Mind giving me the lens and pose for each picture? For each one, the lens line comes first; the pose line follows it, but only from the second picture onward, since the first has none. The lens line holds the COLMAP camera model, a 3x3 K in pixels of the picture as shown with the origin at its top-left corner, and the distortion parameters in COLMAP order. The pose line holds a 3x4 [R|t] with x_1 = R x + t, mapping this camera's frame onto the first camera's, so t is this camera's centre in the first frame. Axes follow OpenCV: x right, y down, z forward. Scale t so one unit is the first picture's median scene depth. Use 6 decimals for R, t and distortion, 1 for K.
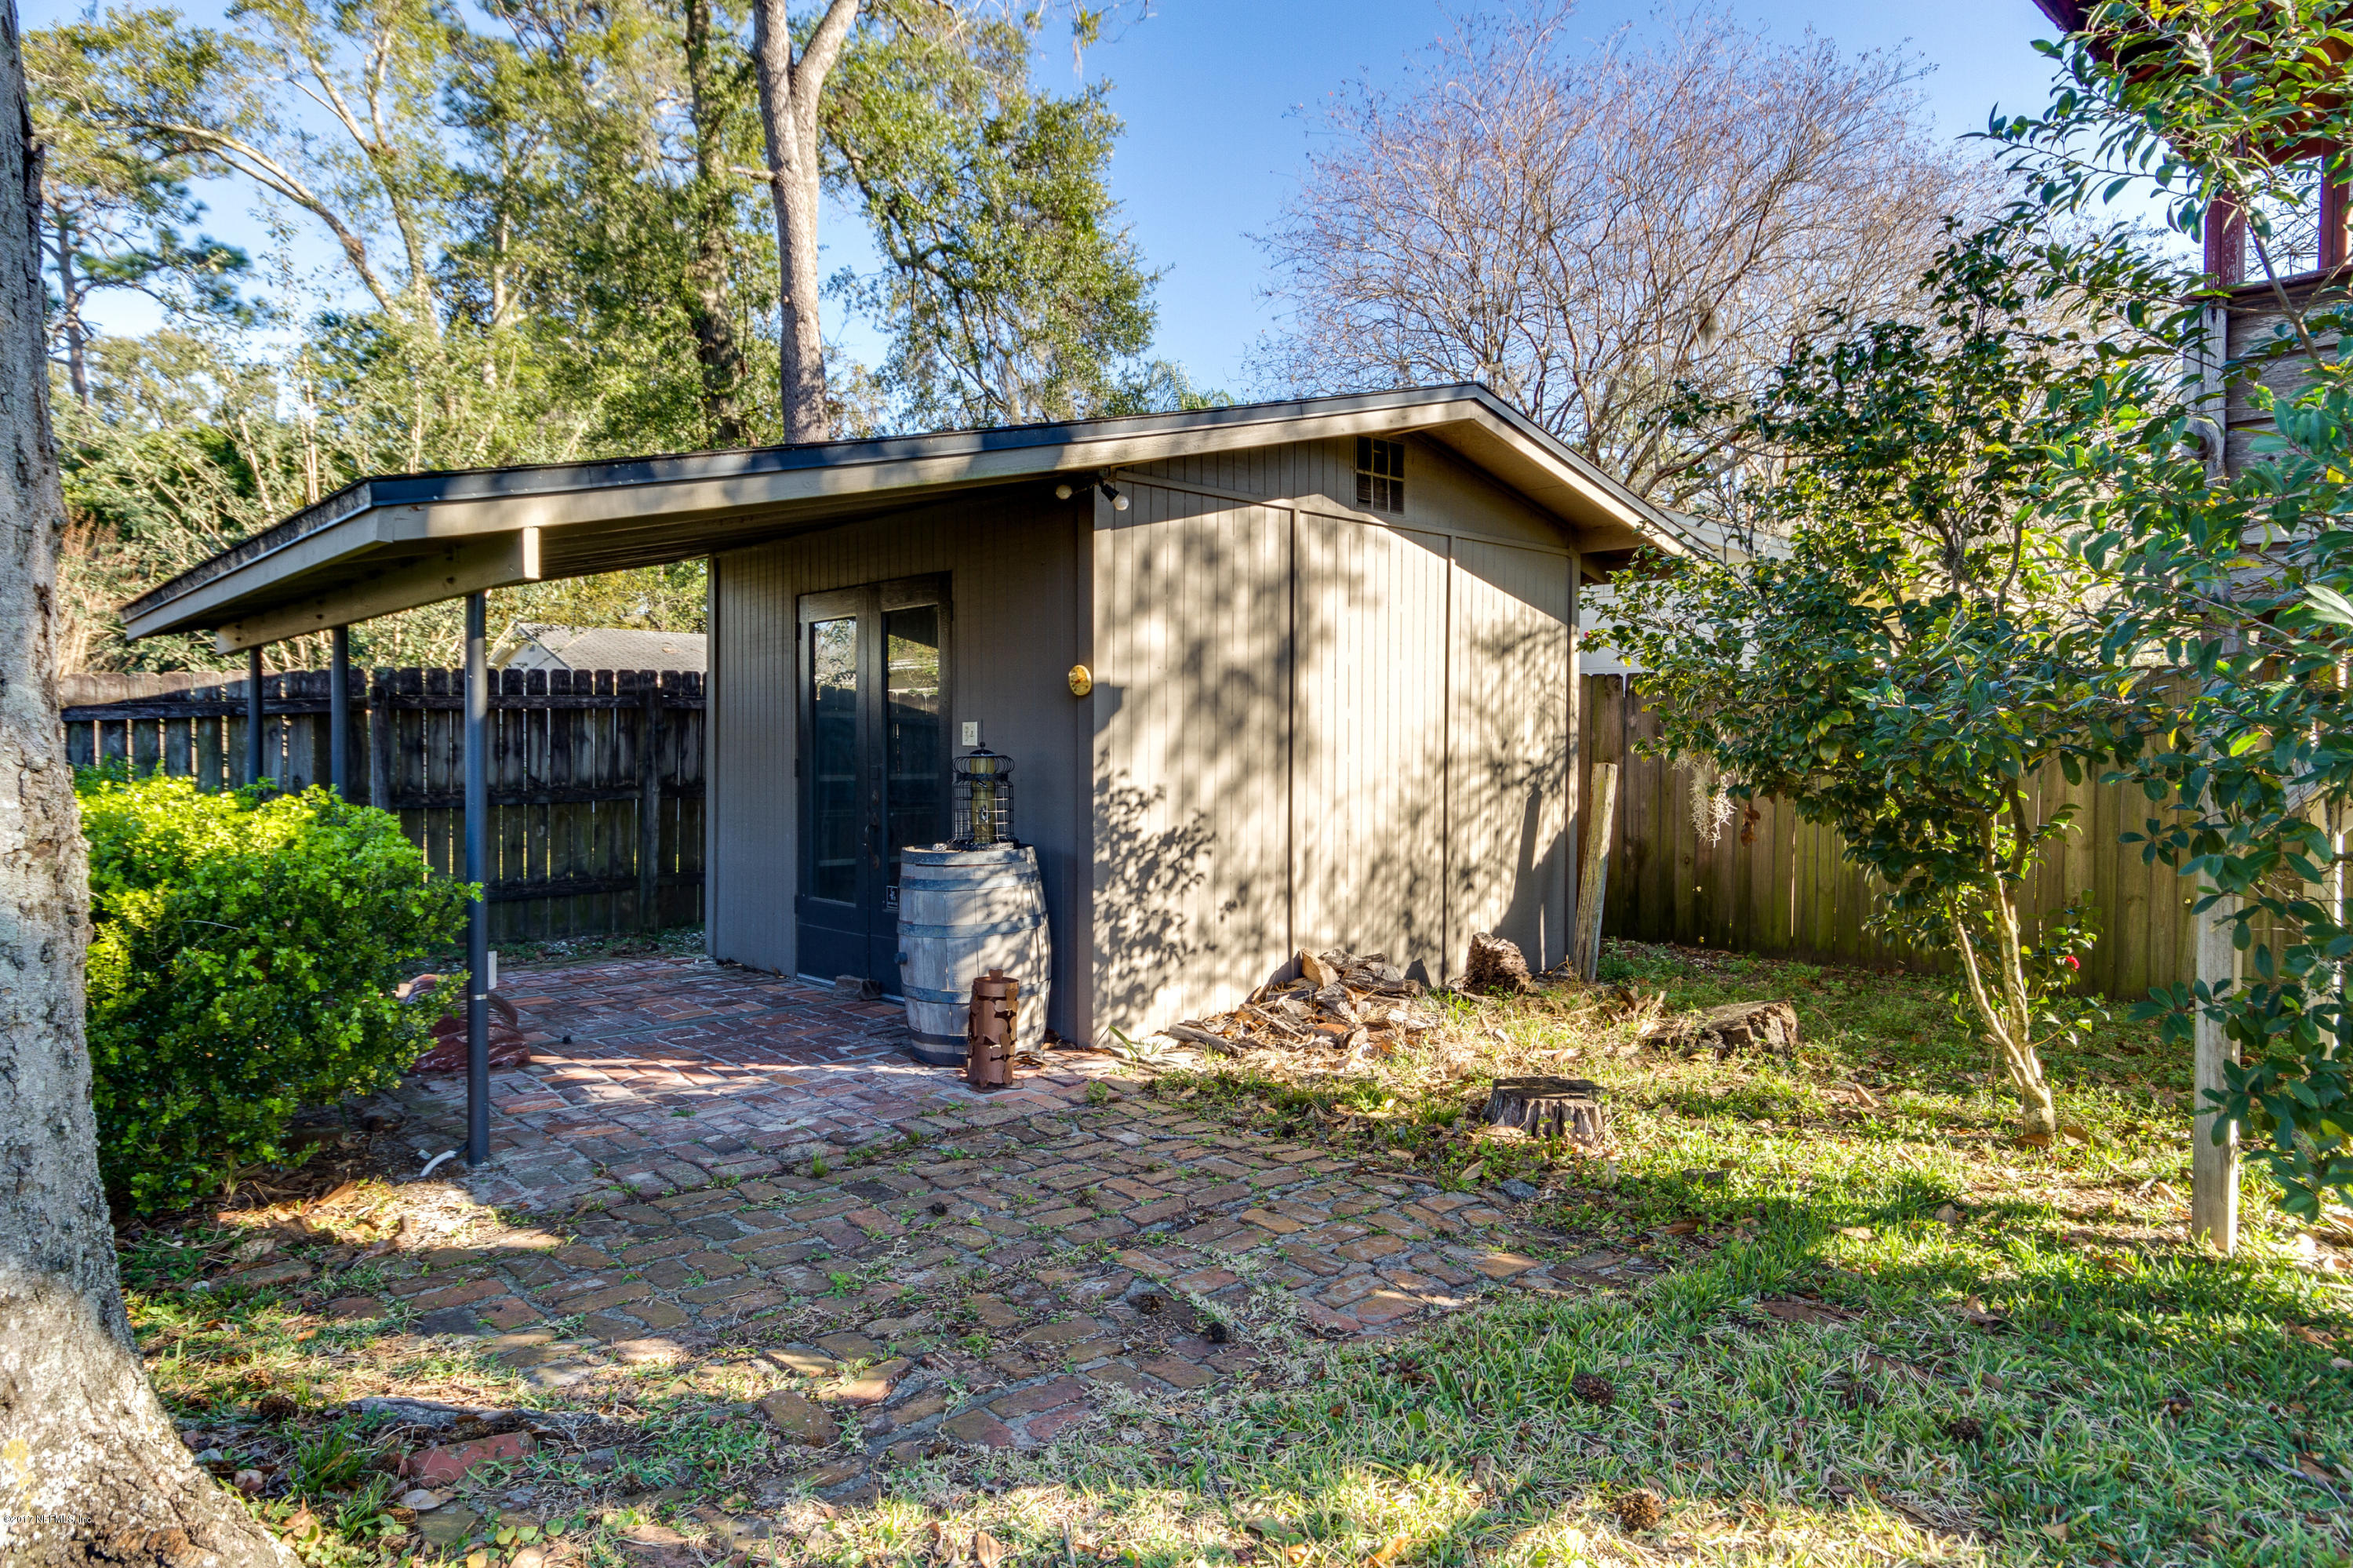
lens RADIAL K [[1438.7, 0, 1178.2], [0, 1438.7, 754.5], [0, 0, 1]] dist [-0.001057, -0.003013]
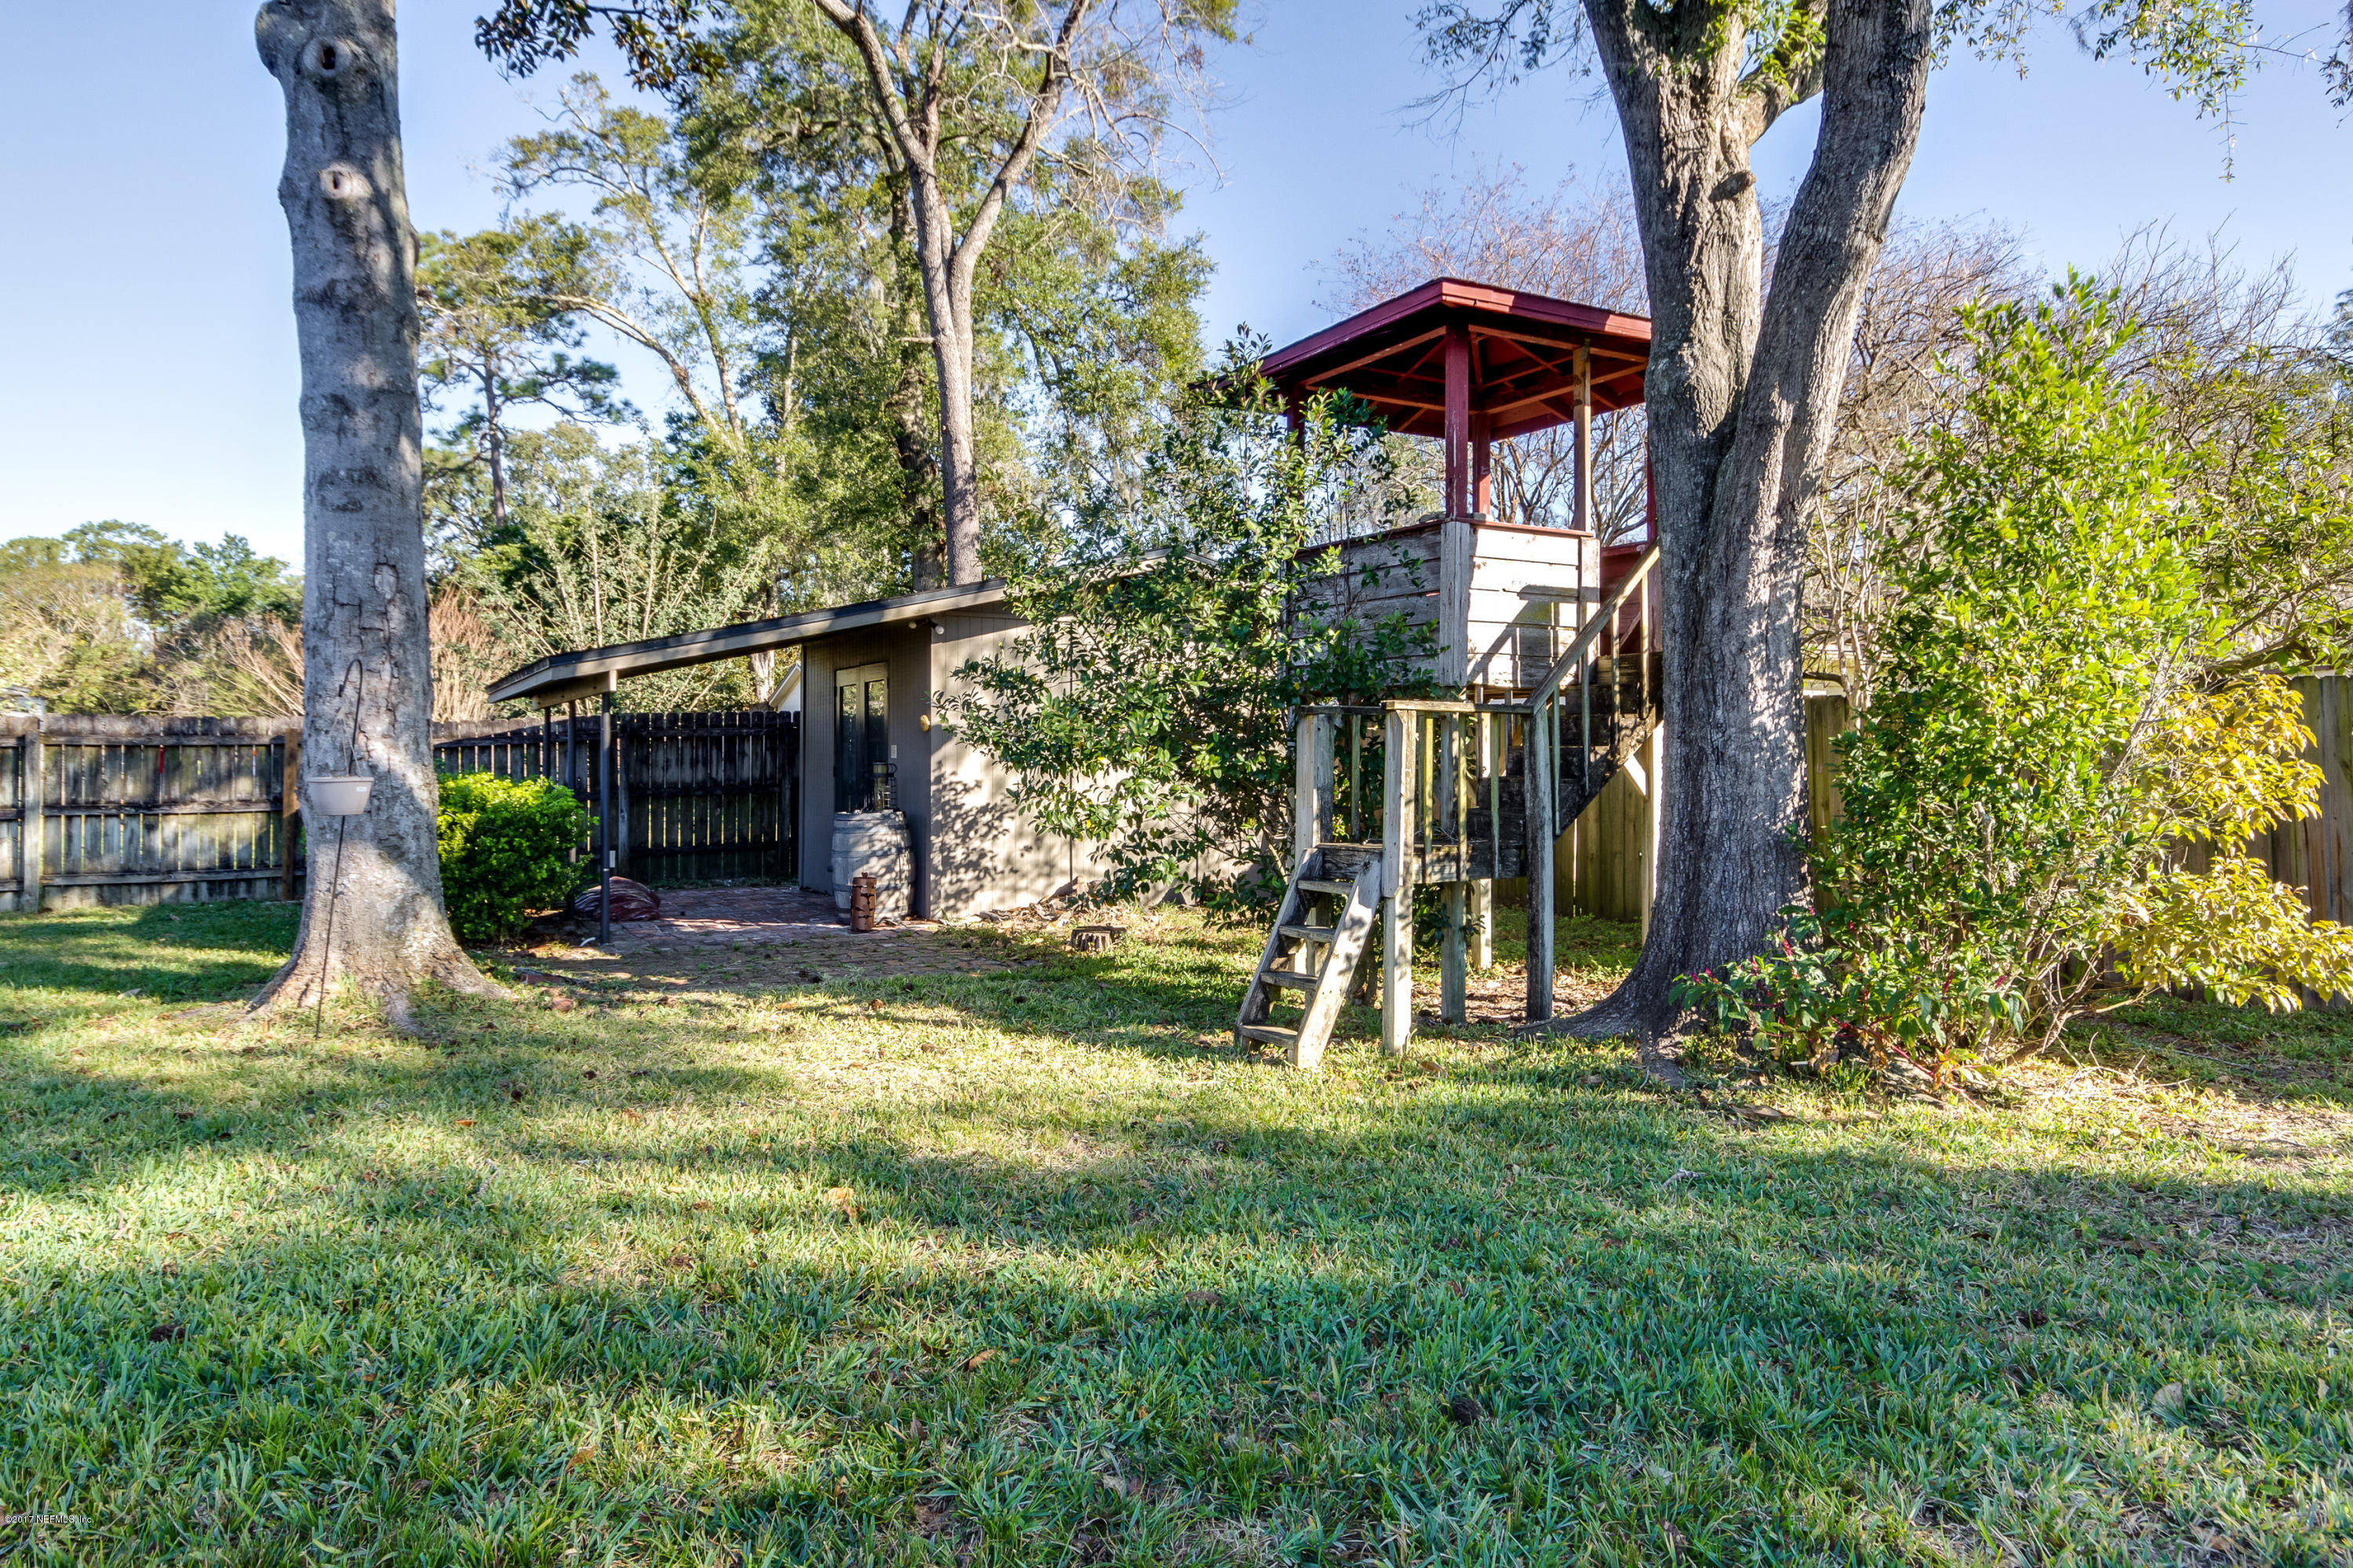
lens RADIAL K [[1410.6, 0, 1148.9], [0, 1410.6, 713.2], [0, 0, 1]] dist [0.003500, 0.000108]
pose [[0.975231, -0.009735, -0.220973, 0.566735], [0.001526, 0.999303, -0.037290, 0.003711], [0.221182, 0.036029, 0.974567, -0.665703]]
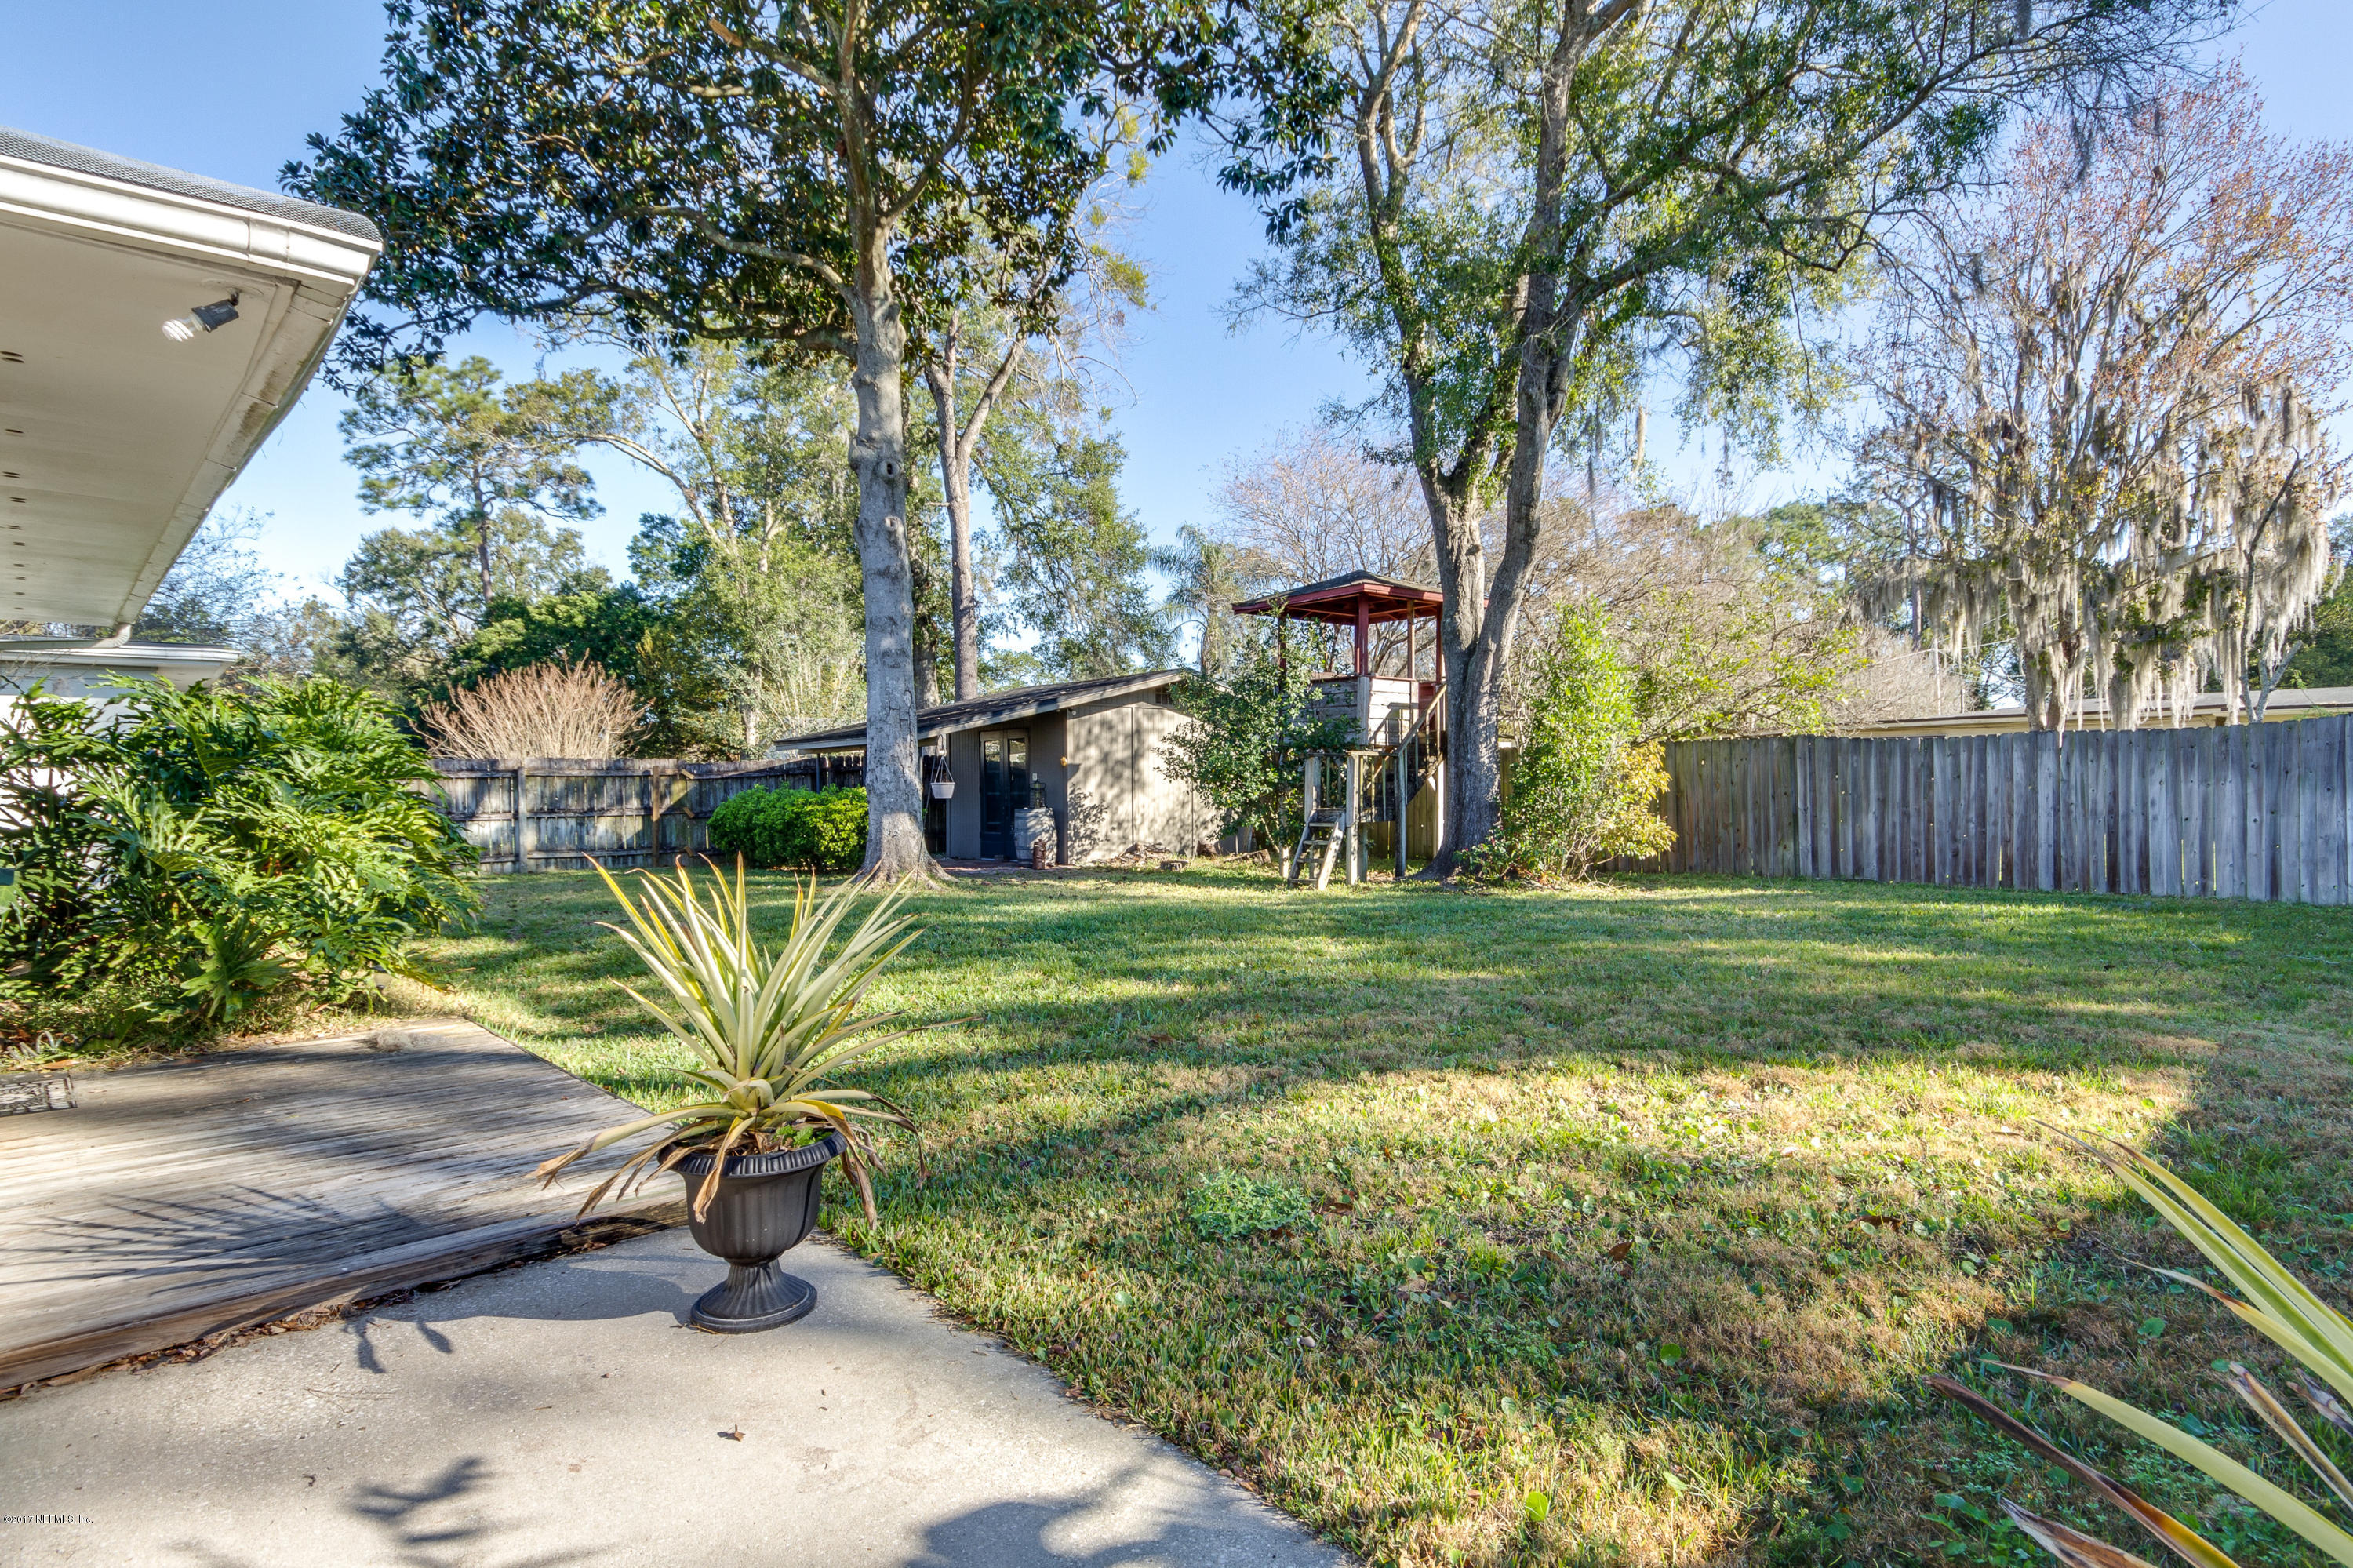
lens RADIAL K [[1190.8, 0, 1176.5], [0, 1190.8, 784.0], [0, 0, 1]] dist [-0.000923, -0.000271]
pose [[0.998515, -0.010848, -0.053381, 0.332170], [0.010248, 0.999881, -0.011504, 0.036275], [0.053500, 0.010940, 0.998508, -1.759338]]
